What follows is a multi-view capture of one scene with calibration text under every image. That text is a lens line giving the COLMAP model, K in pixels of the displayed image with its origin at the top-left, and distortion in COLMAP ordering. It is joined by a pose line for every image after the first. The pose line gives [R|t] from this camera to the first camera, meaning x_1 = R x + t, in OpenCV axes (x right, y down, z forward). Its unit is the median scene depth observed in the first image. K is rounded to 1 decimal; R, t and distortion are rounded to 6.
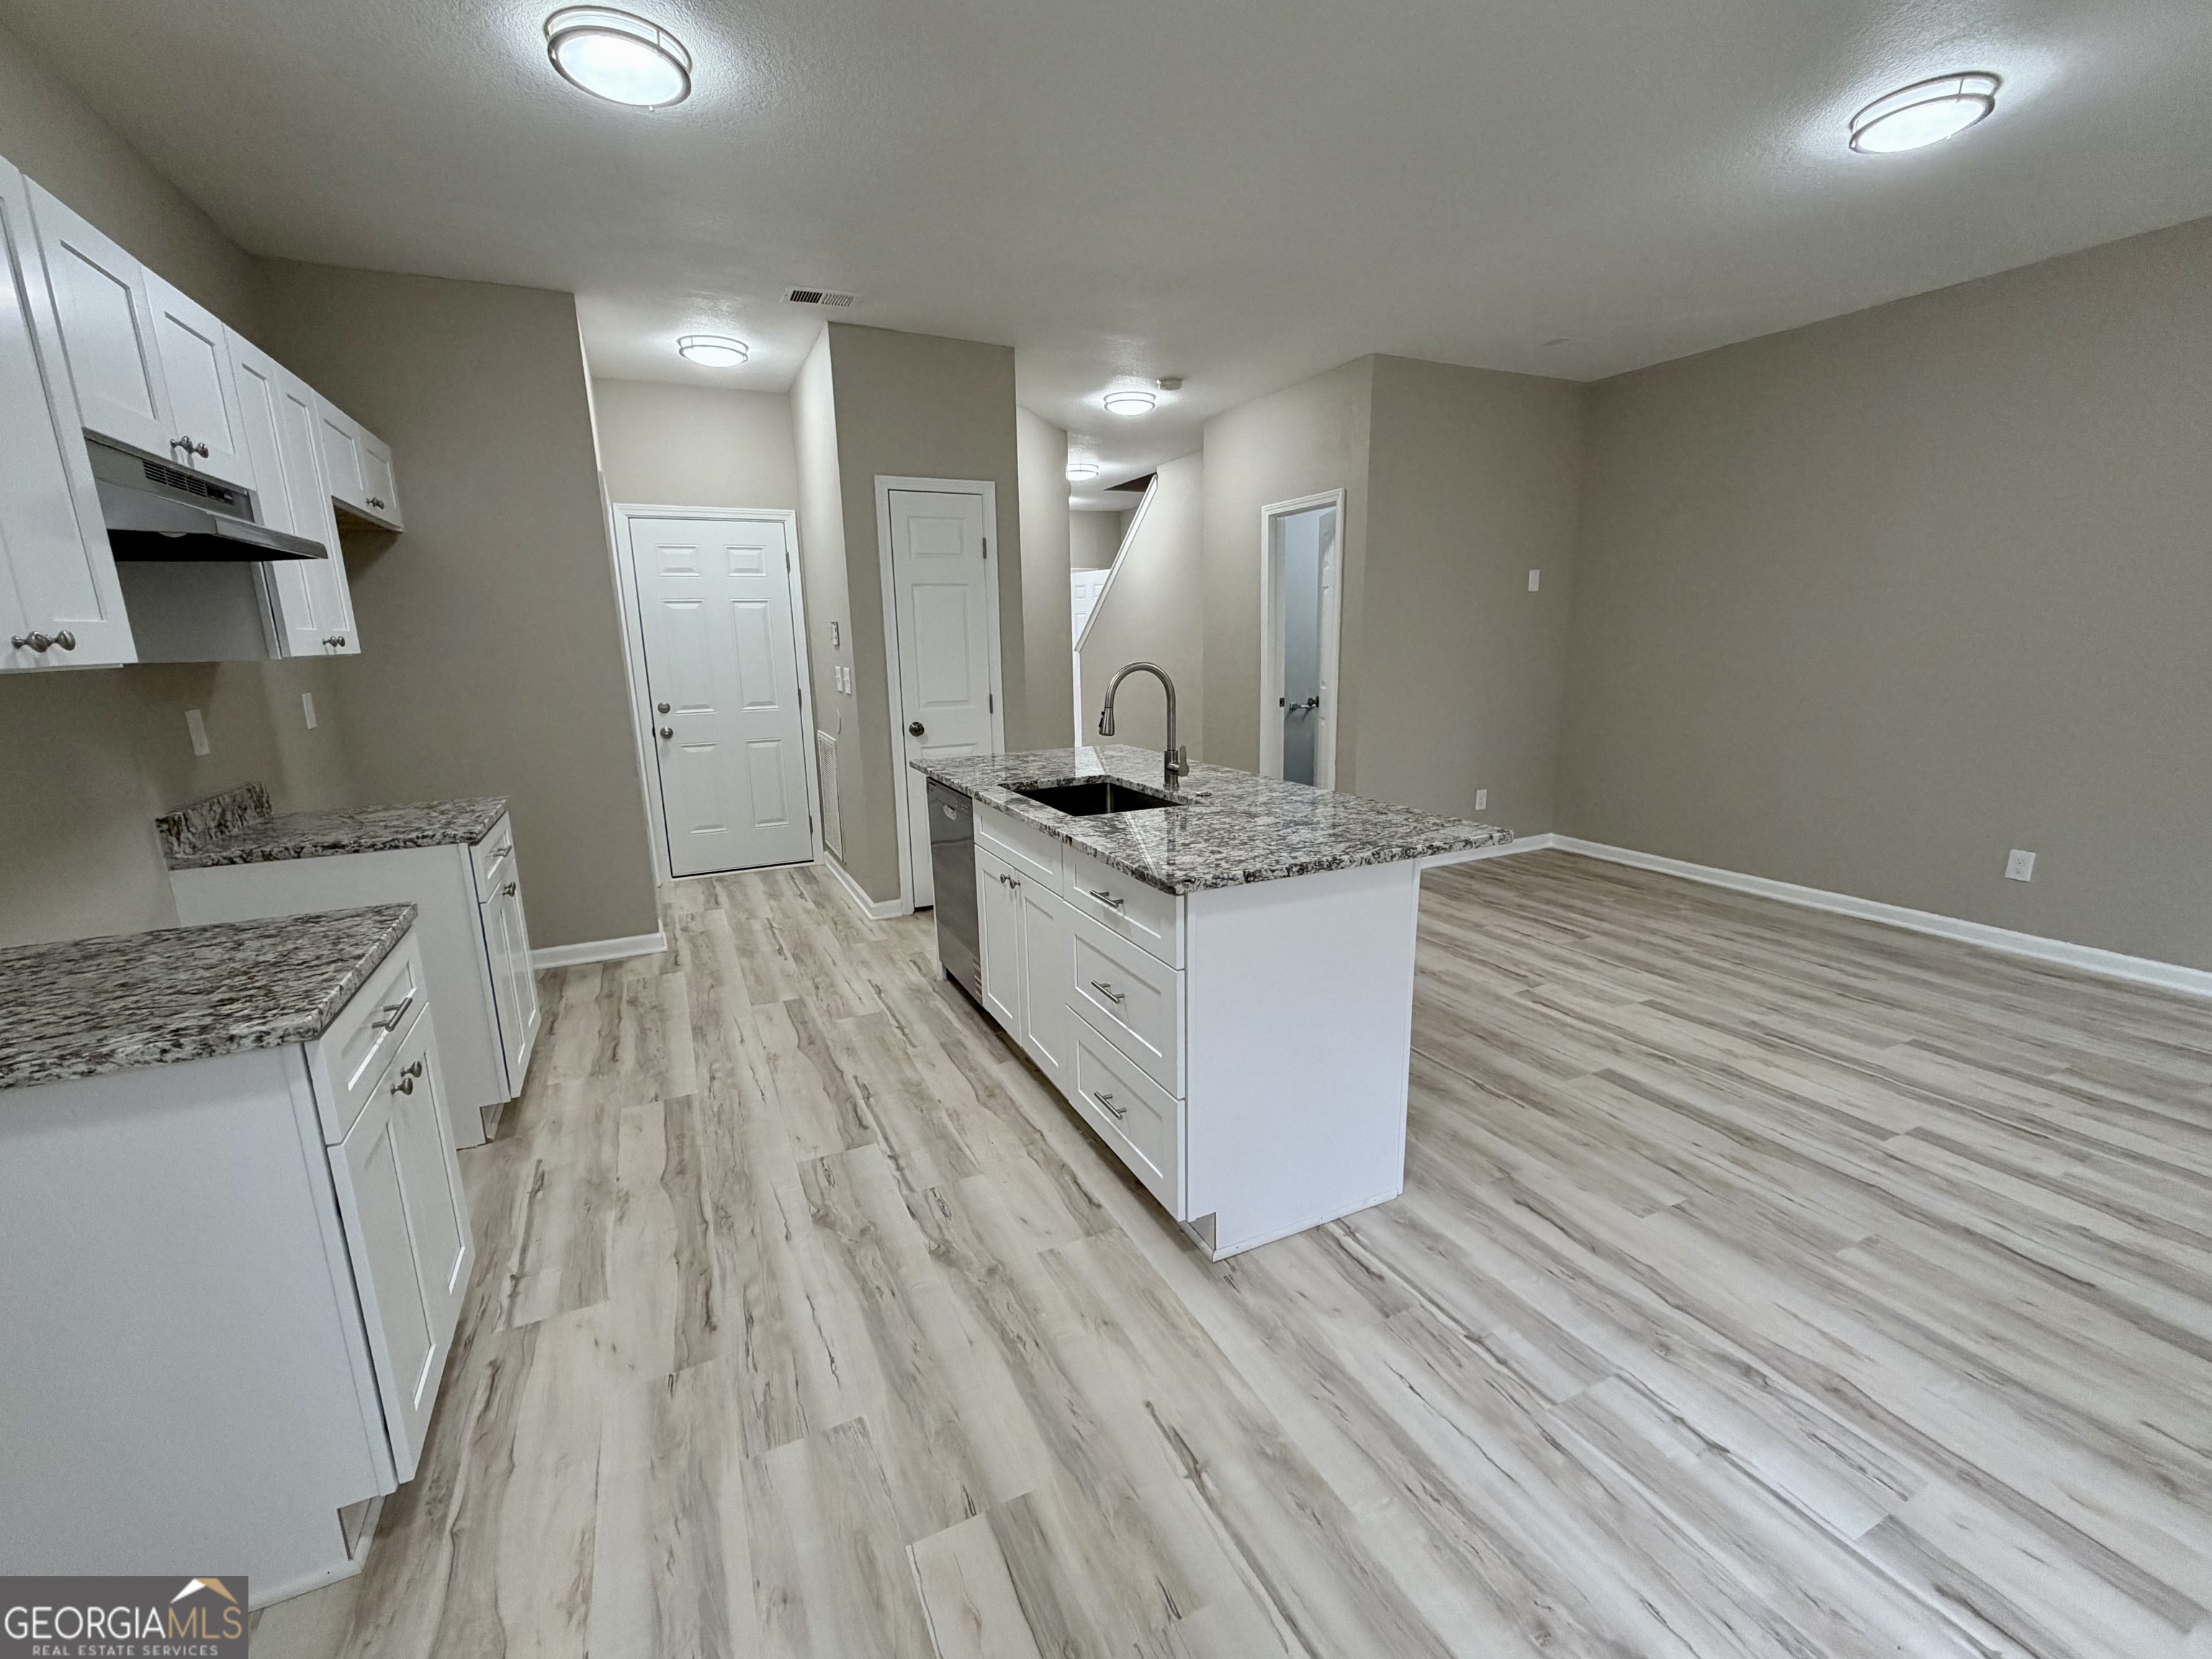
lens RADIAL K [[899.6, 0, 1096.7], [0, 899.6, 828.8], [0, 0, 1]] dist [-0.017863, -0.000344]
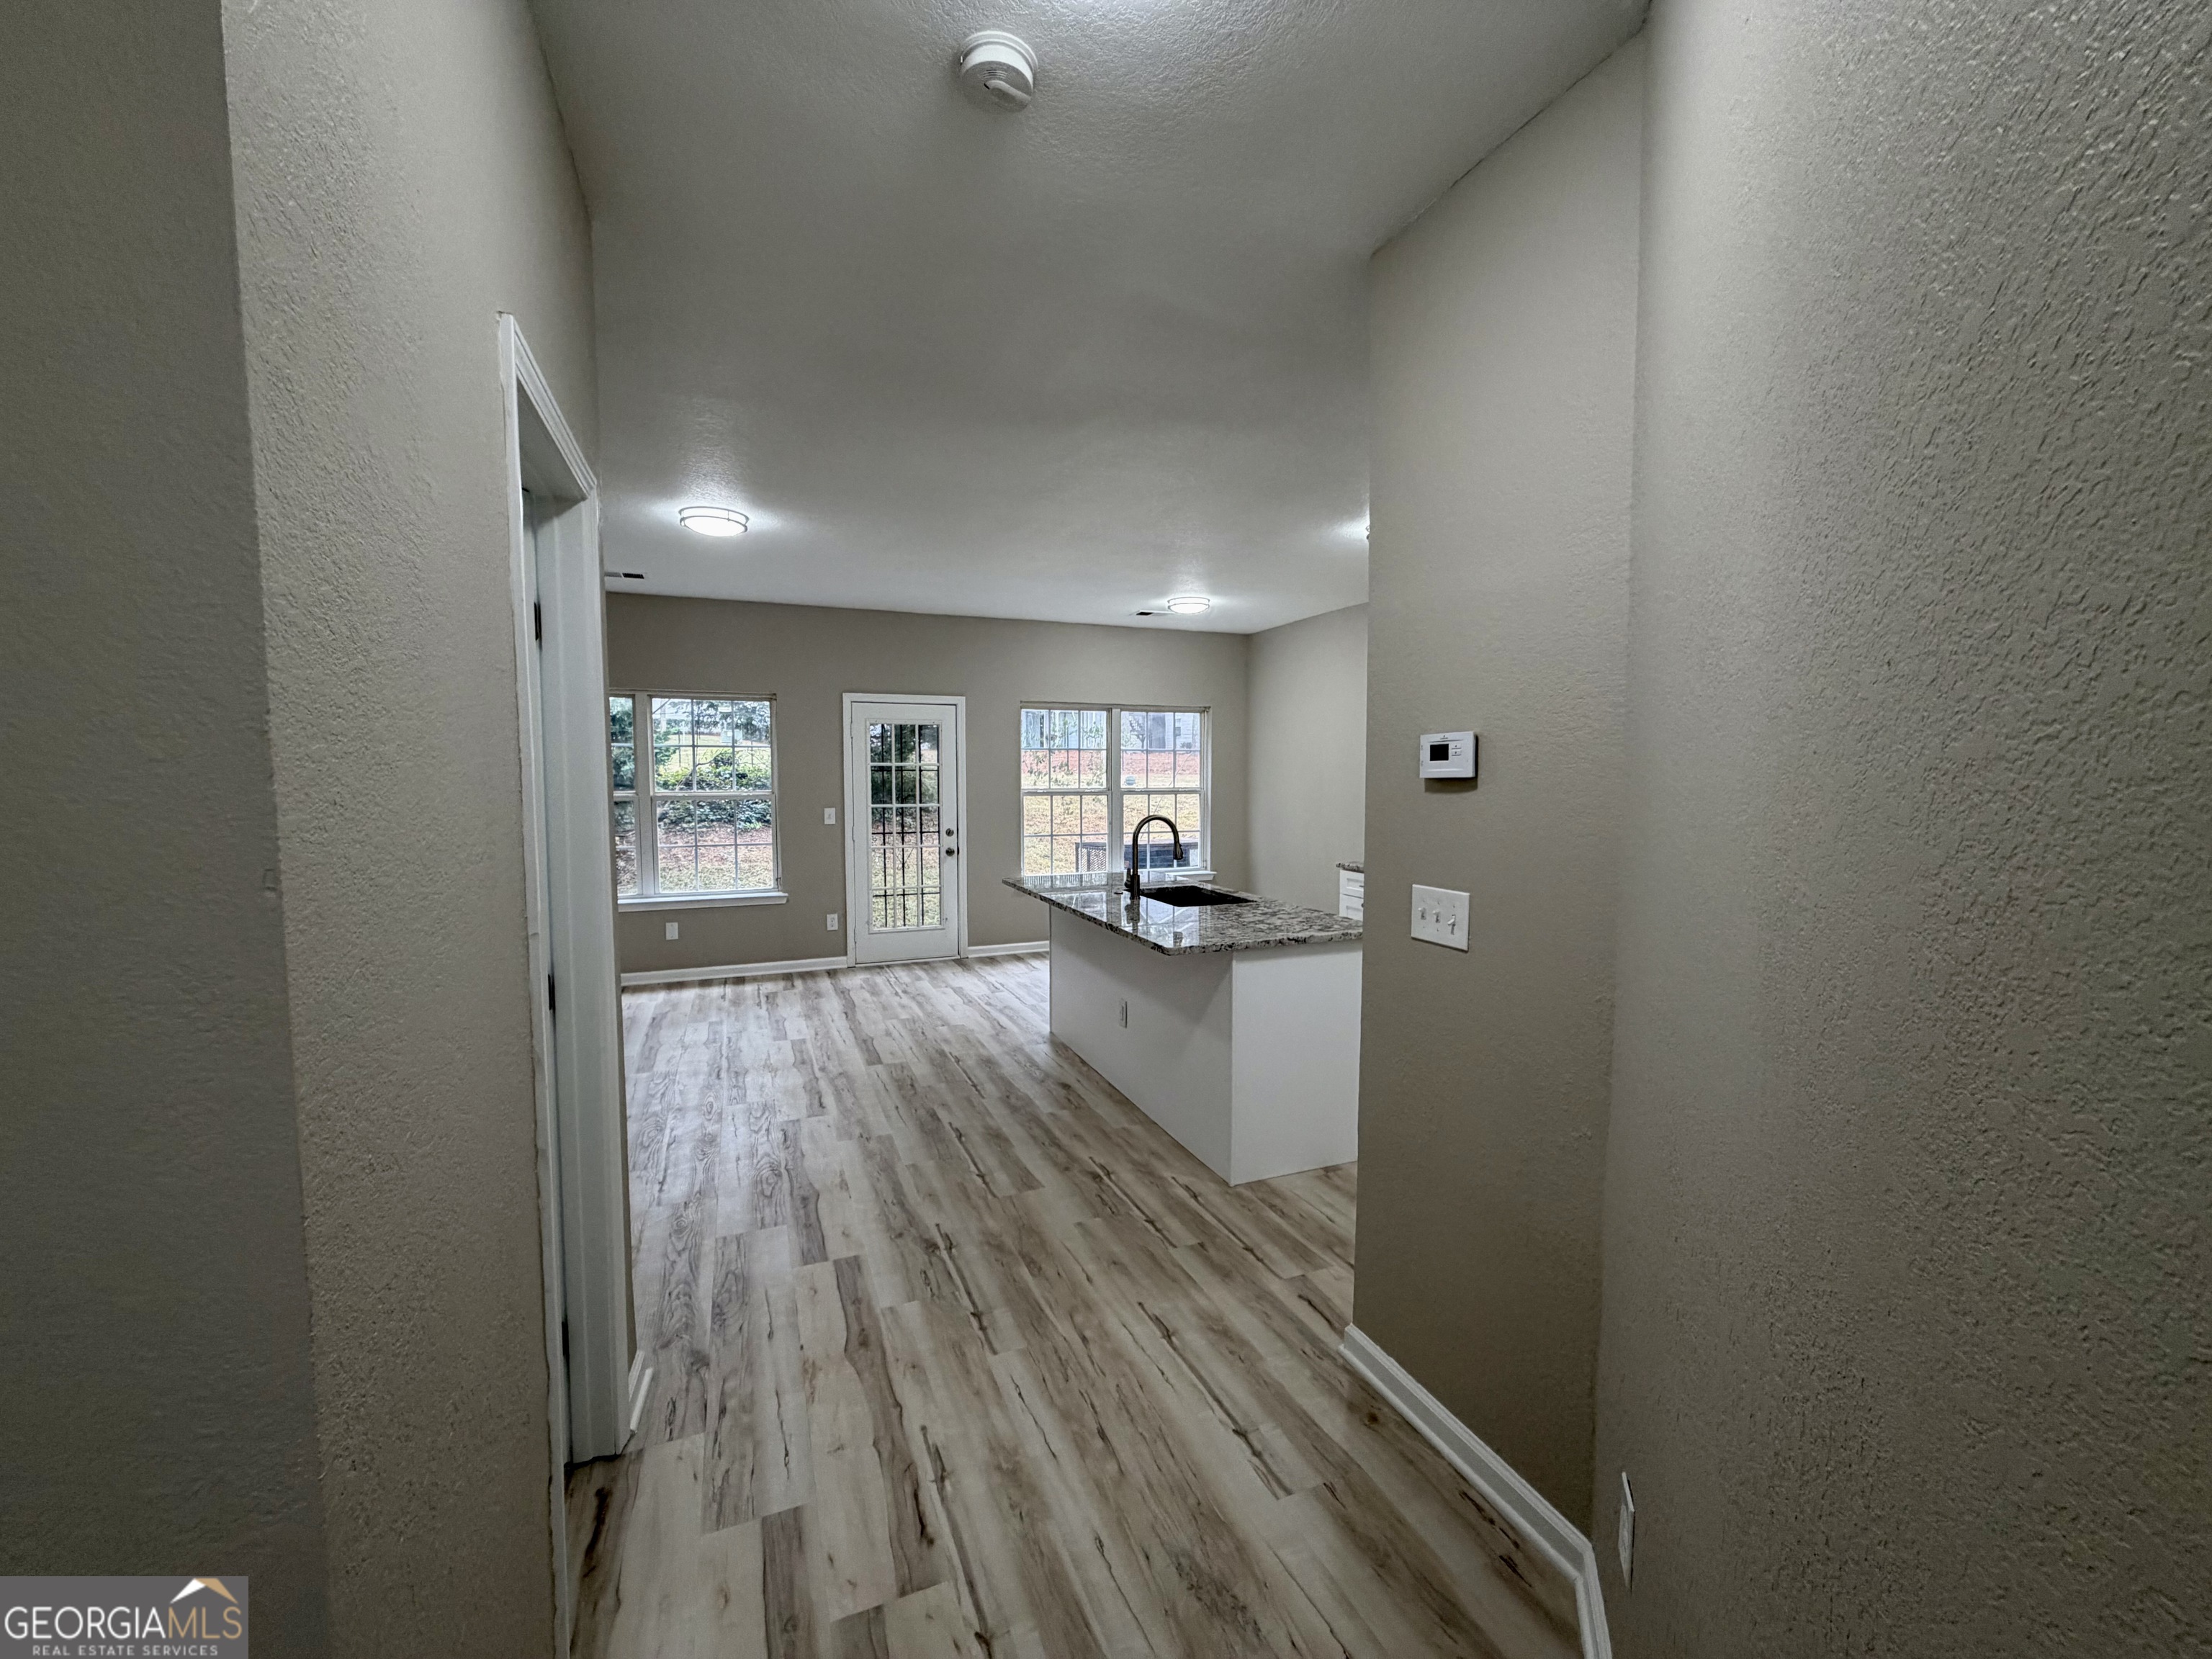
lens RADIAL K [[899.6, 0, 1105.1], [0, 899.6, 831.3], [0, 0, 1]] dist [-0.017863, -0.000344]
pose [[-0.997934, 0.013734, 0.062769, 0.036824], [0.031234, 0.957396, 0.287085, -0.757009], [-0.056152, 0.288452, -0.955846, 3.042297]]
